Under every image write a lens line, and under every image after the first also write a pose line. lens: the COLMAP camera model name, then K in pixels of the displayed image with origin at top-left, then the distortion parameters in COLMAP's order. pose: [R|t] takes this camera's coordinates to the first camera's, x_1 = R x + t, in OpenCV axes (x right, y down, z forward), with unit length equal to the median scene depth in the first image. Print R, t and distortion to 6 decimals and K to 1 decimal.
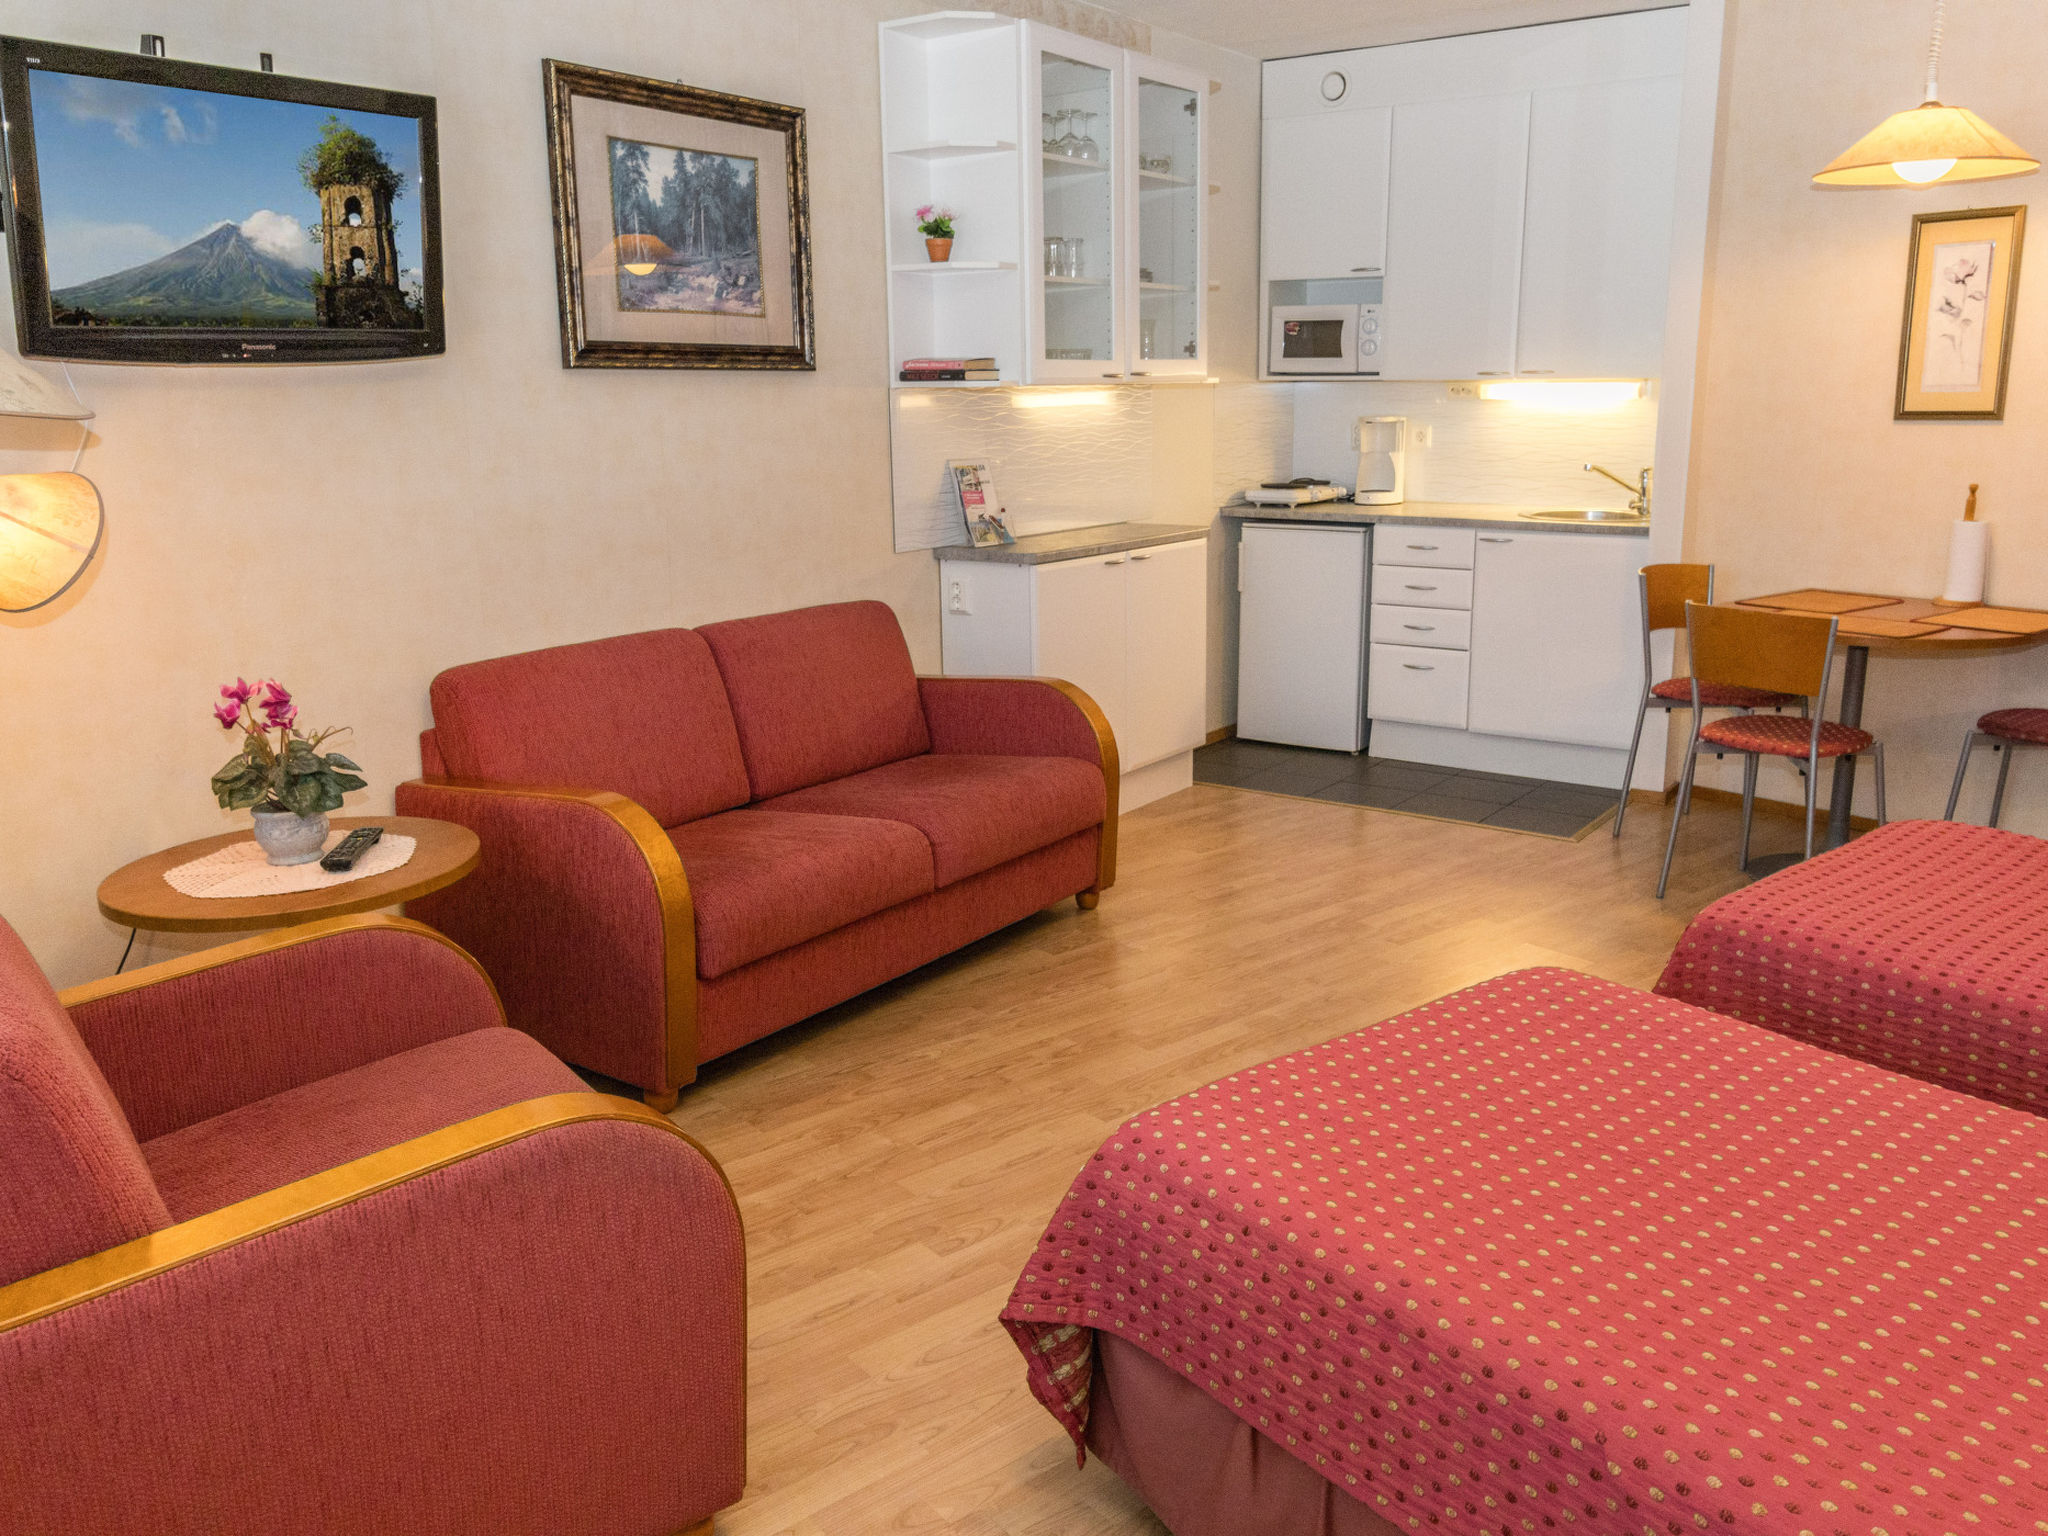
lens RADIAL K [[1643.7, 0, 1050.4], [0, 1643.7, 823.3], [0, 0, 1]] dist [0.040317, 0.000969]
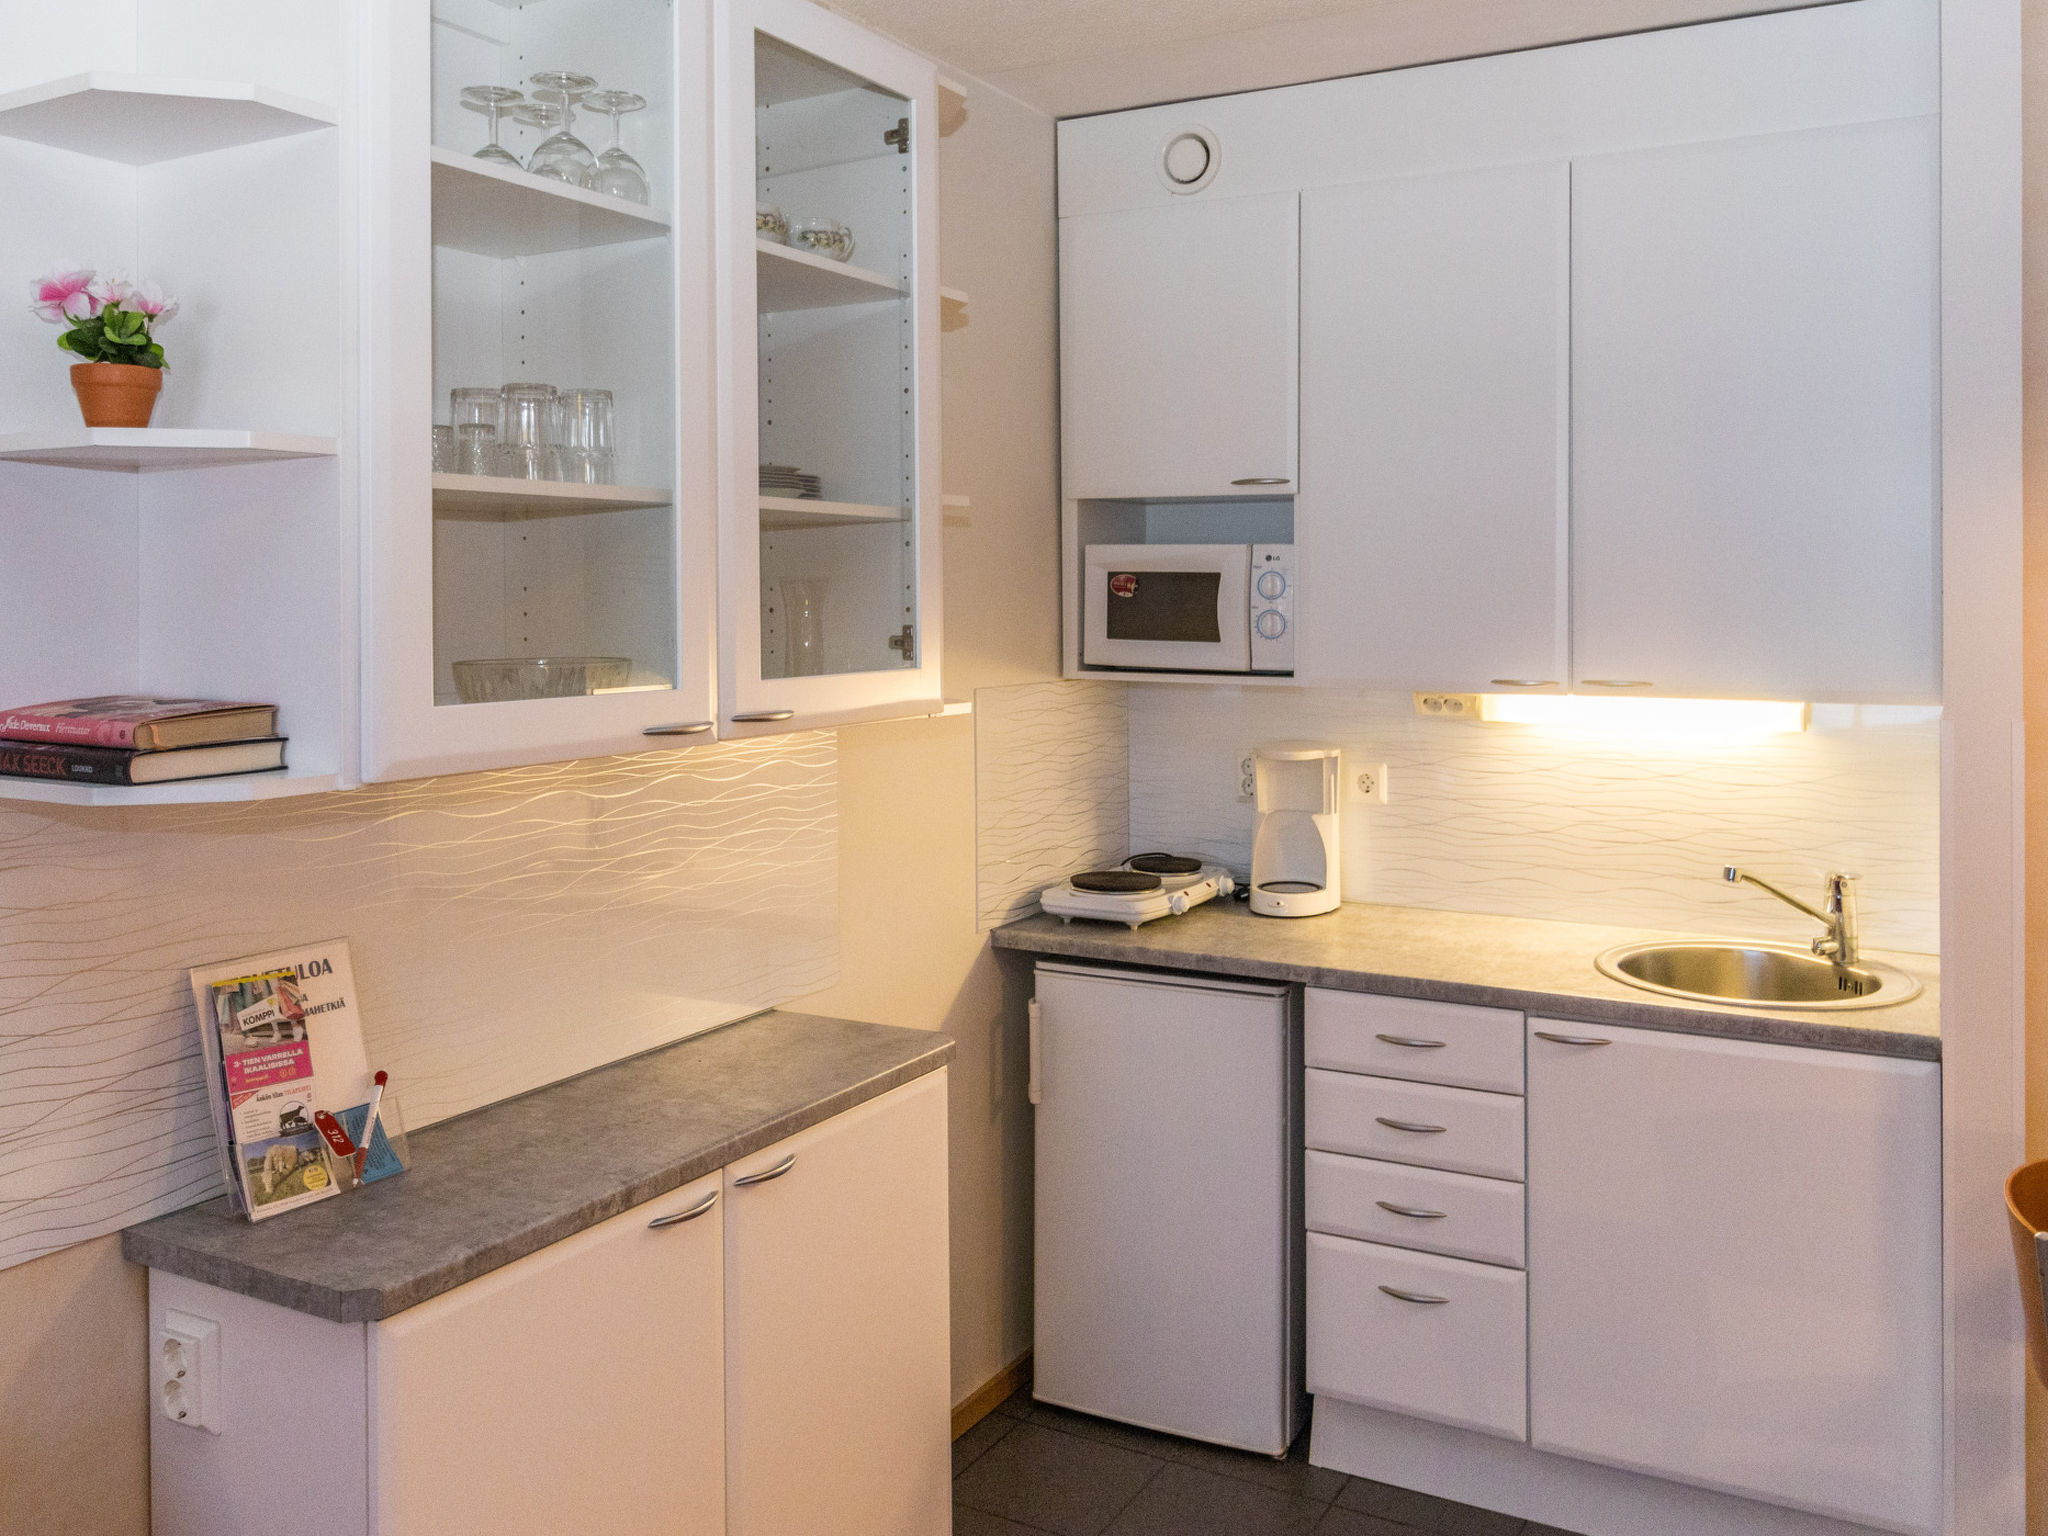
lens RADIAL K [[1729.1, 0, 1025.3], [0, 1729.1, 766.2], [0, 0, 1]] dist [-0.002563, 0.001027]
pose [[0.995557, -0.001438, 0.094148, 0.065344], [0.016756, 0.986630, -0.162111, -0.158974], [-0.092657, 0.162968, 0.982271, 0.485421]]
